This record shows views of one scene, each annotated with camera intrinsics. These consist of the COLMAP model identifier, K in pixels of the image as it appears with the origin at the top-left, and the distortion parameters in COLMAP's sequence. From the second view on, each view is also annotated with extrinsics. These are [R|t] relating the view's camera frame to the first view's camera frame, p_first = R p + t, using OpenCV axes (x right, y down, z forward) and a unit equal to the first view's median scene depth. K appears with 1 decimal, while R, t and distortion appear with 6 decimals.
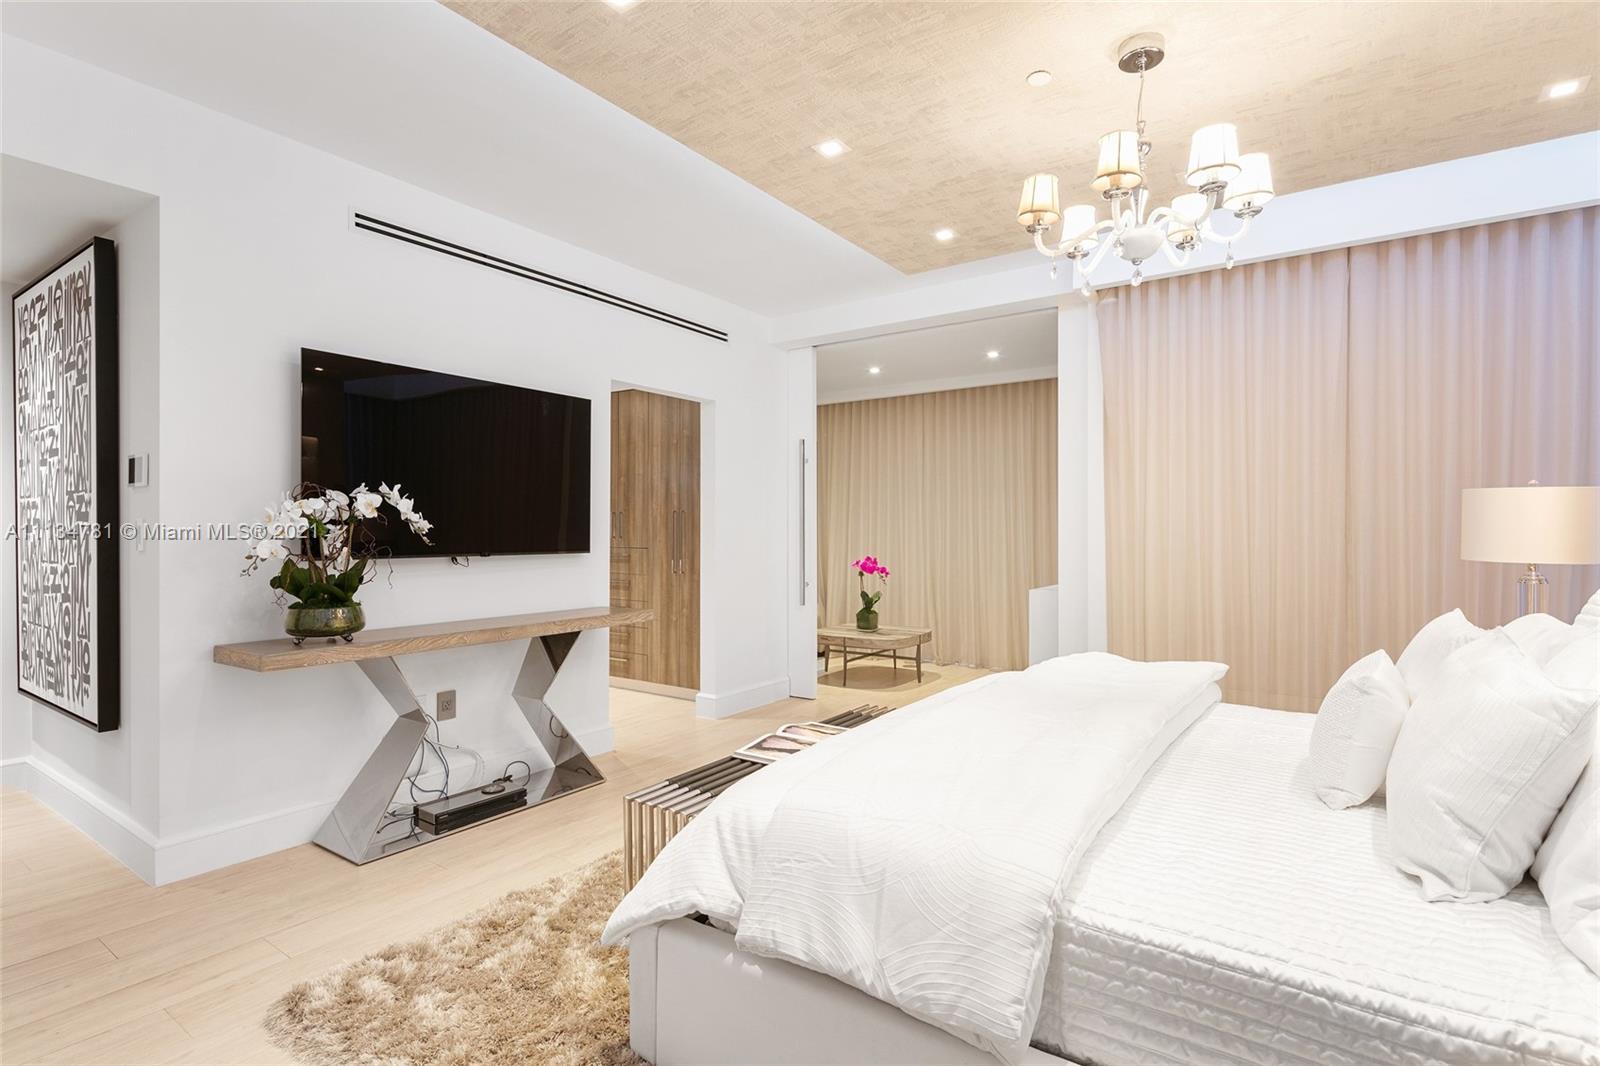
lens RADIAL K [[782.8, 0, 808.0], [0, 782.8, 533.8], [0, 0, 1]] dist [0.002494, -0.003129]
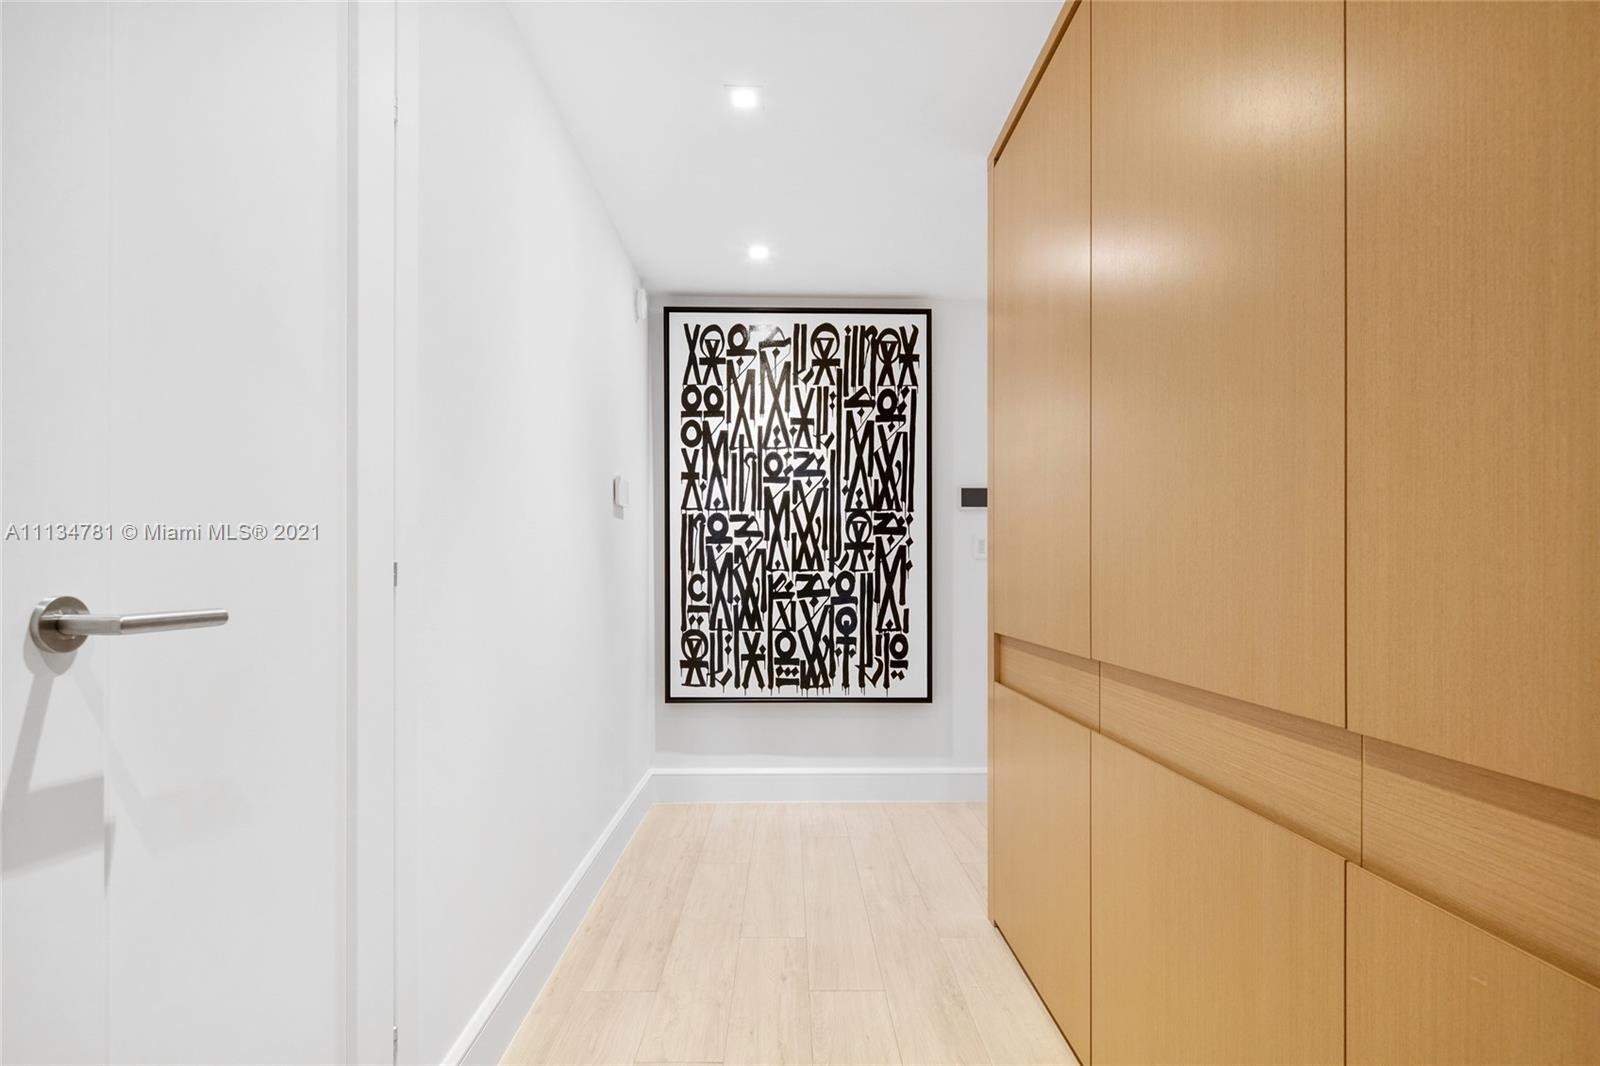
lens RADIAL K [[782.8, 0, 800.2], [0, 782.8, 536.8], [0, 0, 1]] dist [0.002494, -0.003129]
pose [[0.810841, 0.004769, 0.585247, -1.654925], [-0.001061, 0.999977, -0.006679, -0.004140], [-0.585266, 0.004795, 0.810828, 0.093394]]
